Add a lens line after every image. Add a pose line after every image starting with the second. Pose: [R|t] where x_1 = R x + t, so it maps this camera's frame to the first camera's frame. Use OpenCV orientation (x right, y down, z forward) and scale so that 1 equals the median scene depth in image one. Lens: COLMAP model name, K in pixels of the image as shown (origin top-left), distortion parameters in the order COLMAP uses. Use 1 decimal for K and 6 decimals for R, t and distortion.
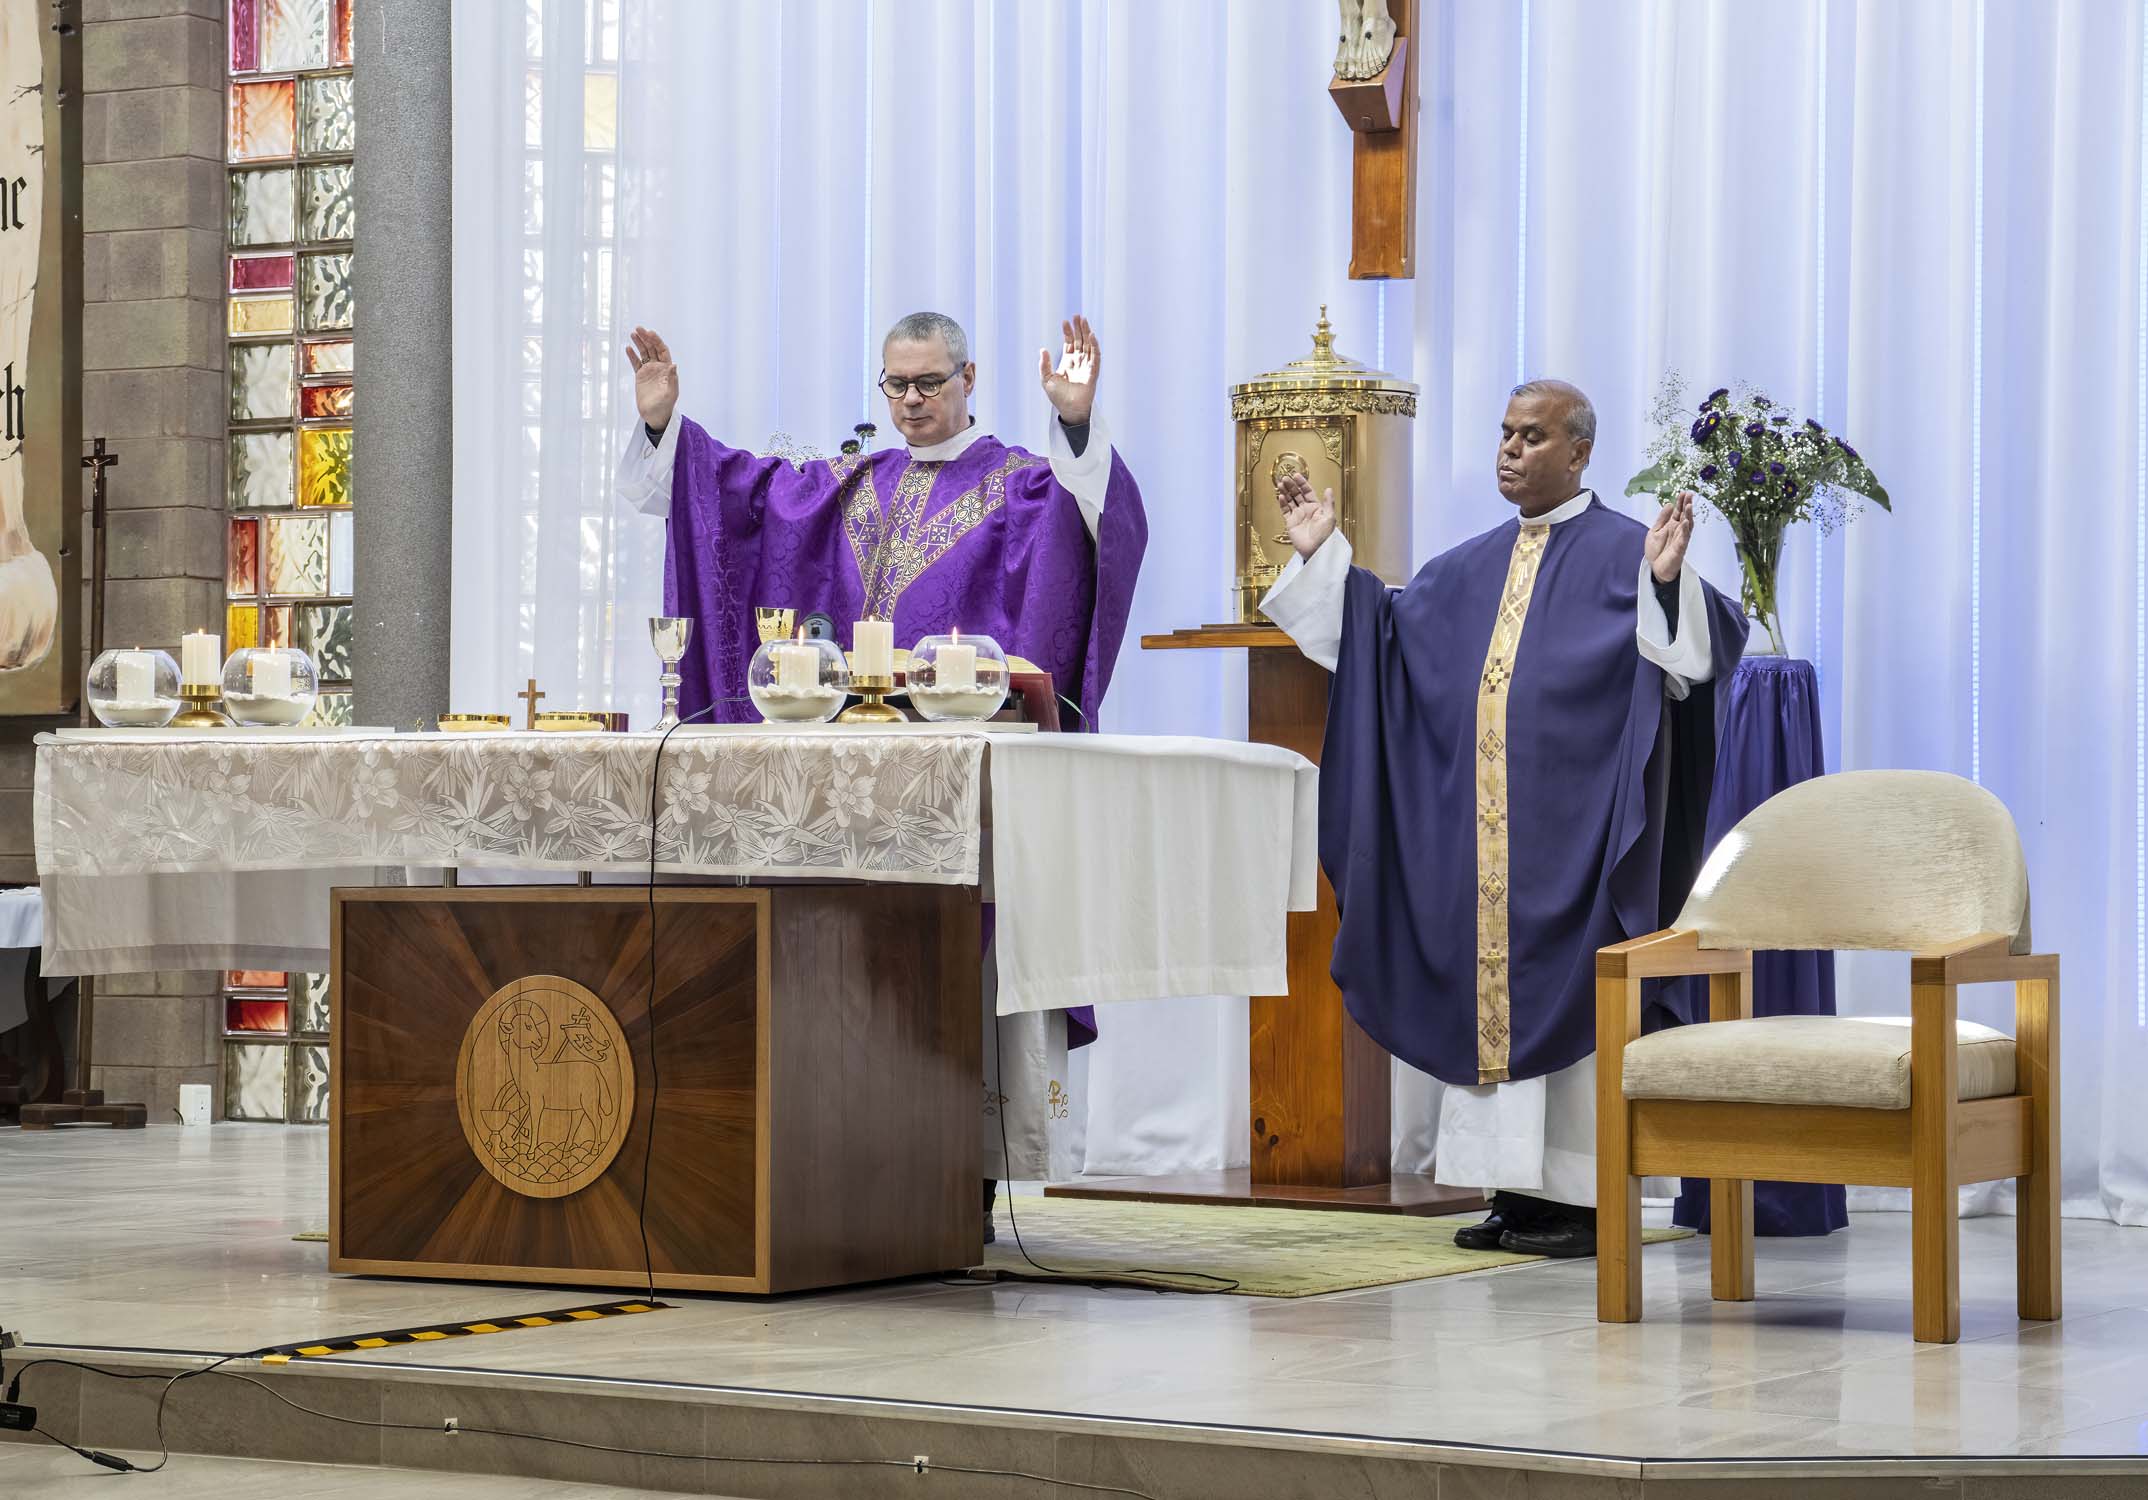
lens RADIAL K [[4856.4, 0, 1082.6], [0, 4856.4, 771.4], [0, 0, 1]] dist [0.257541, 0.109013]
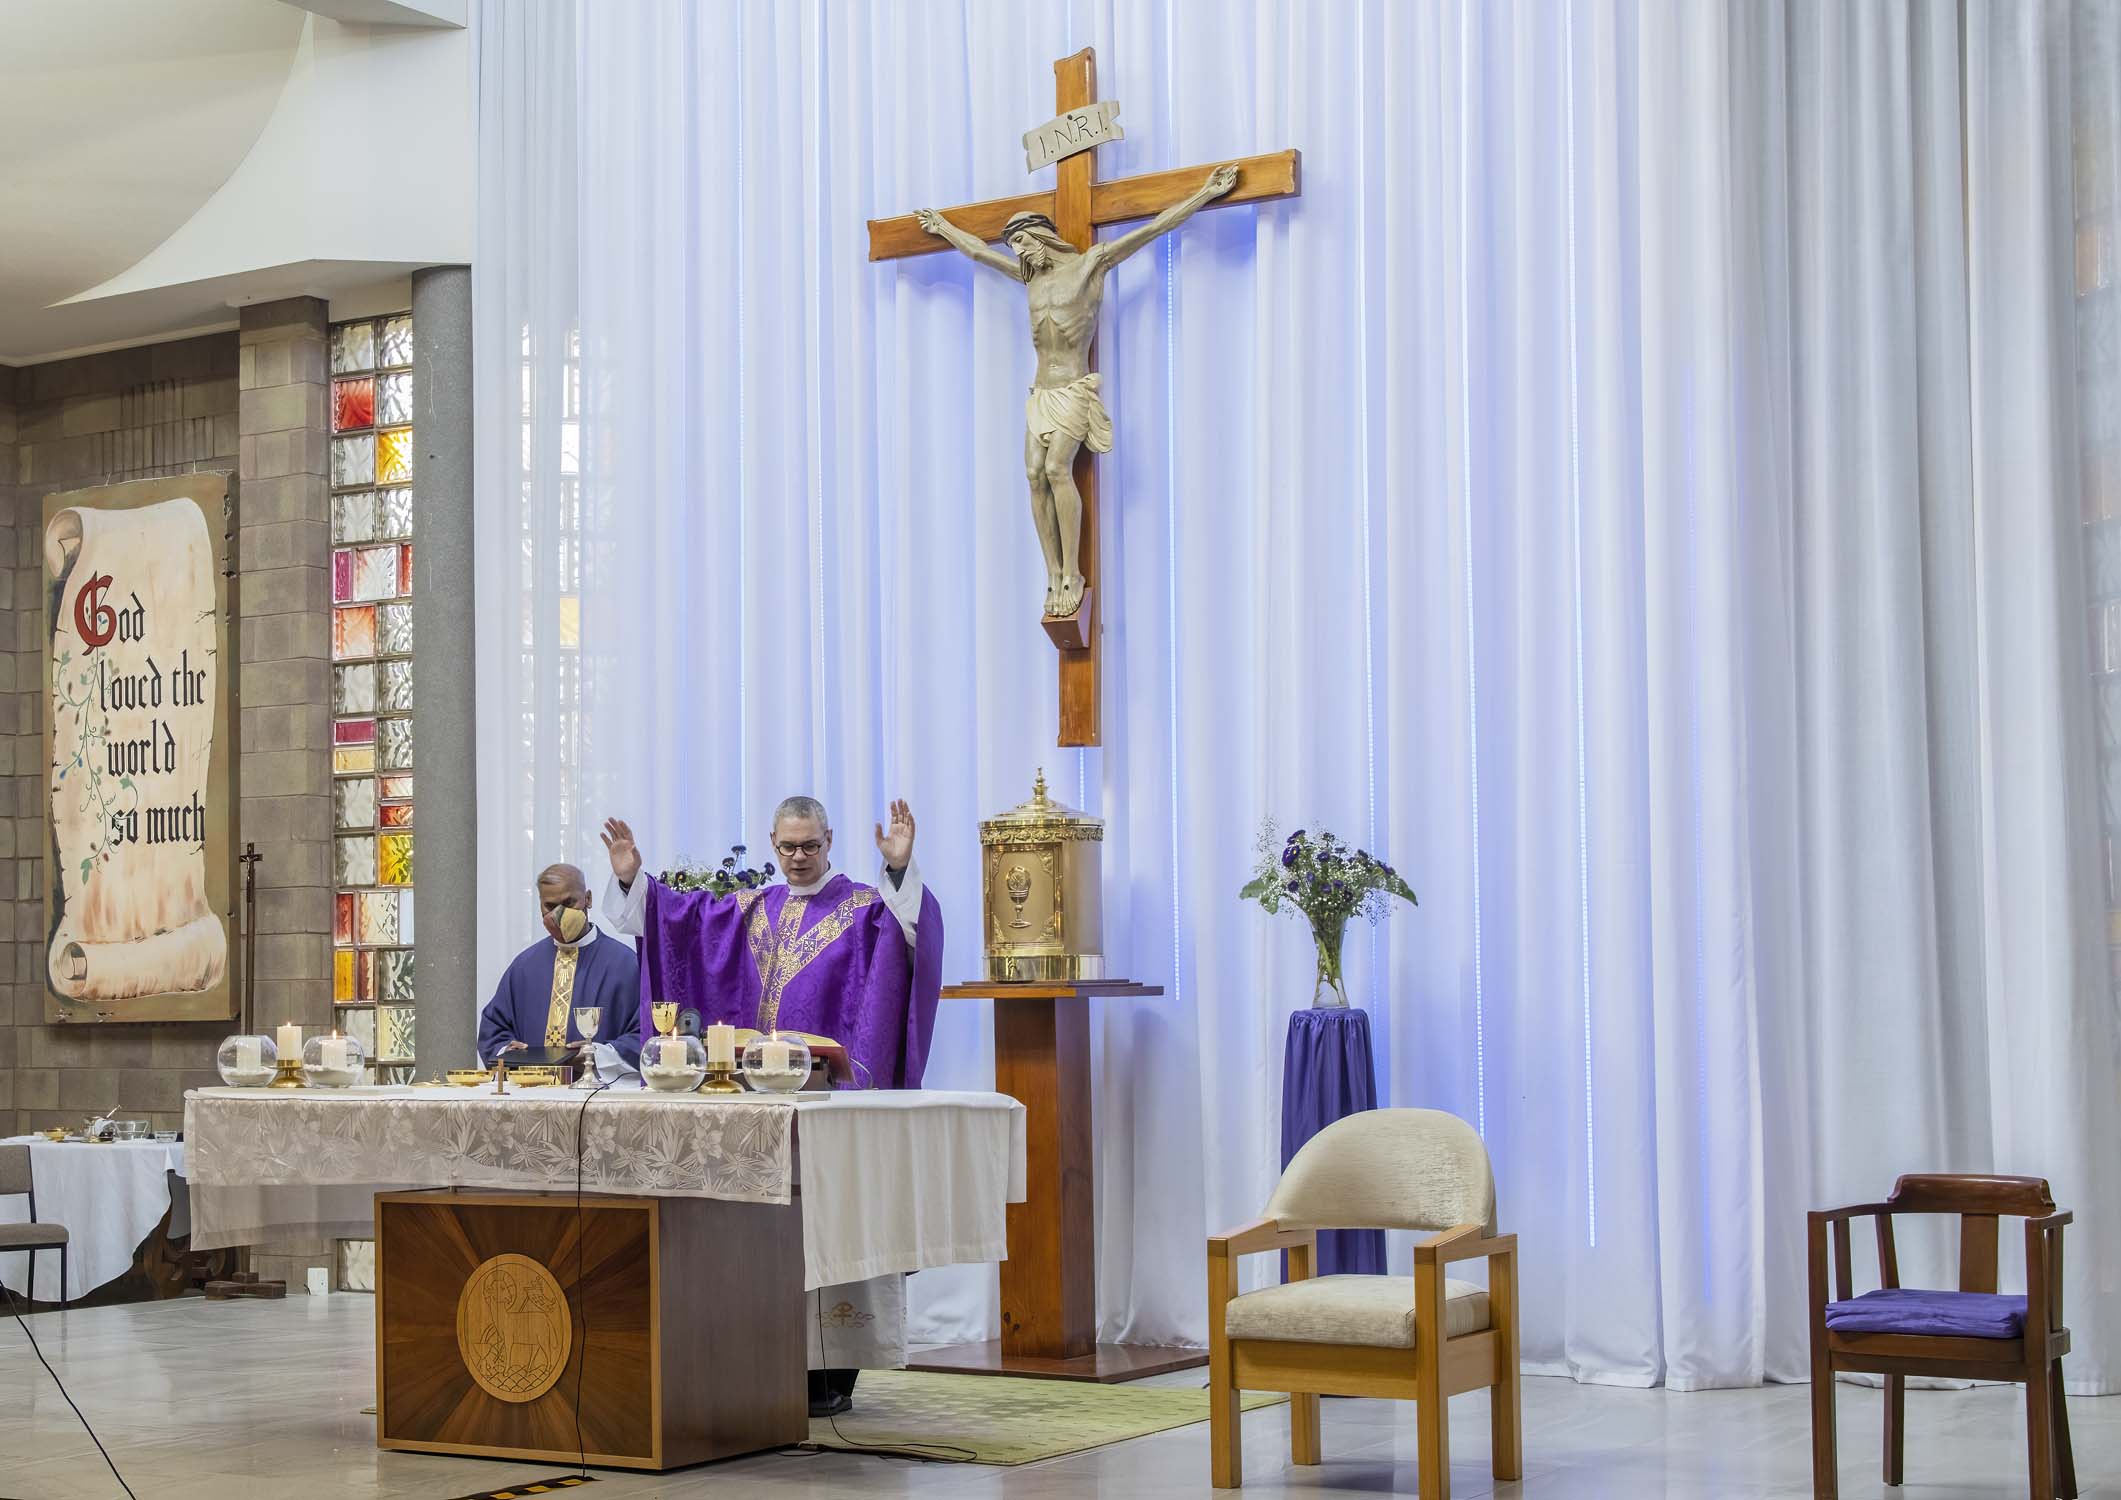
lens RADIAL K [[3267.0, 0, 826.4], [0, 3267.0, 880.5], [0, 0, 1]] dist [0.022520, 0.061078]
pose [[0.999019, -0.017651, -0.040605, 0.029028], [0.016913, 0.999687, -0.018450, -0.052346], [0.040918, 0.017745, 0.999005, -0.007372]]
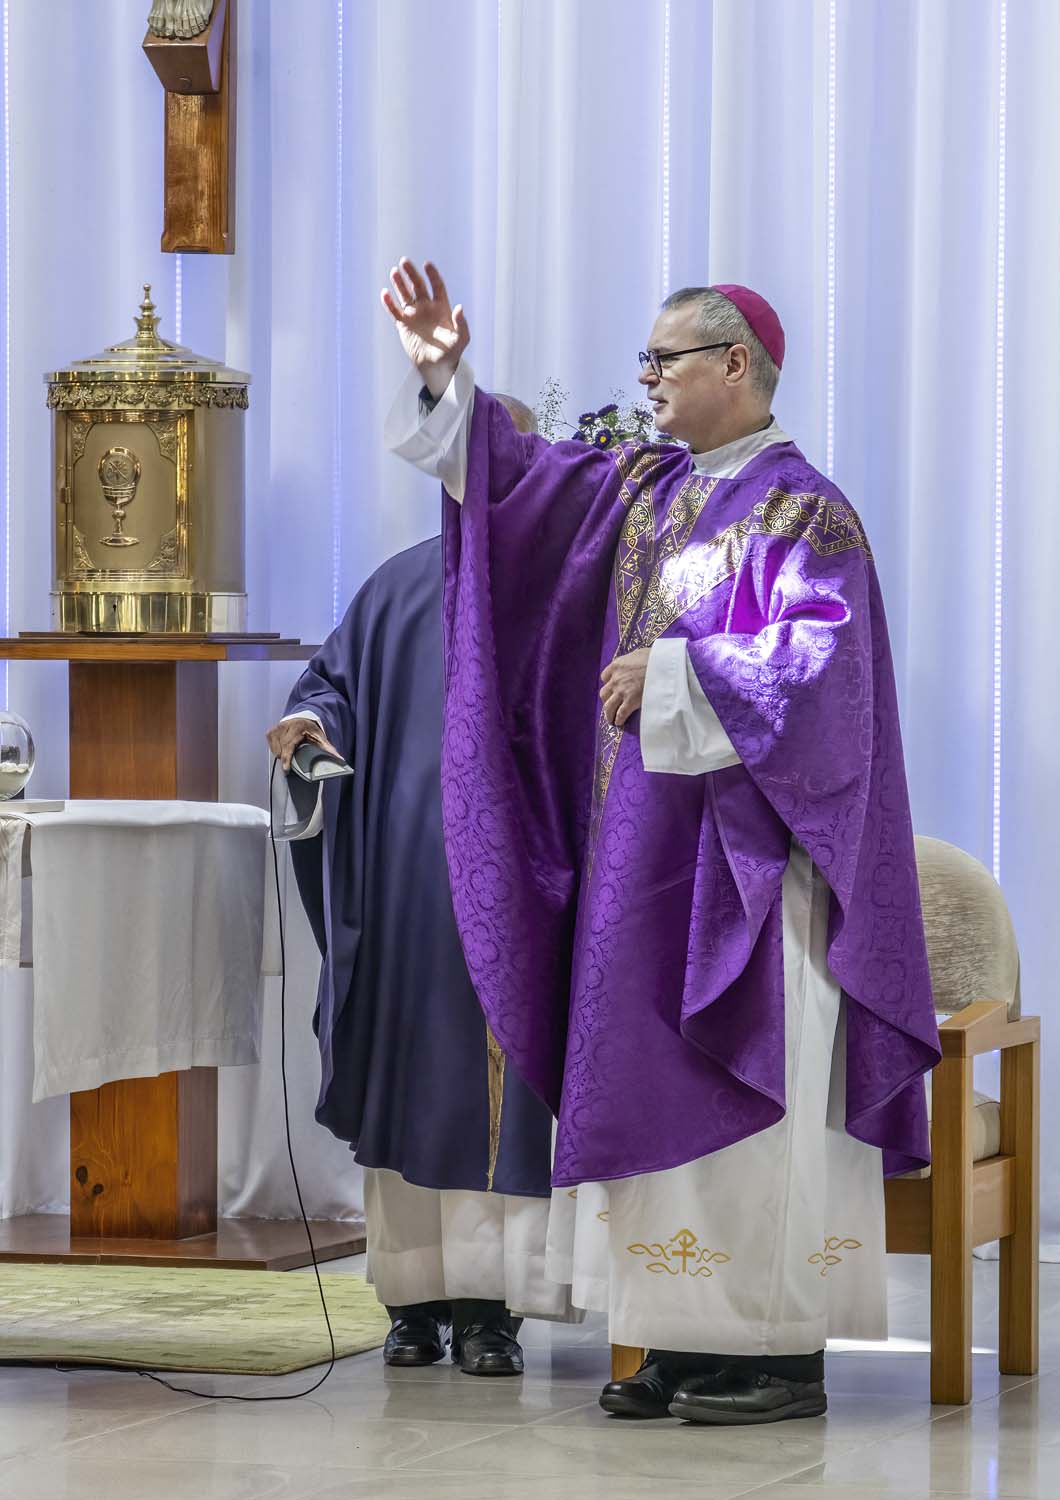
lens RADIAL K [[6457.6, 0, 529.8], [0, 6457.6, 947.5], [0, 0, 1]] dist [0.294437, -3.534128]
pose [[0.970744, -0.009502, 0.239927, -0.212124], [-0.005040, 0.998190, 0.059926, -0.053669], [-0.240062, -0.059382, 0.968940, -0.257692]]
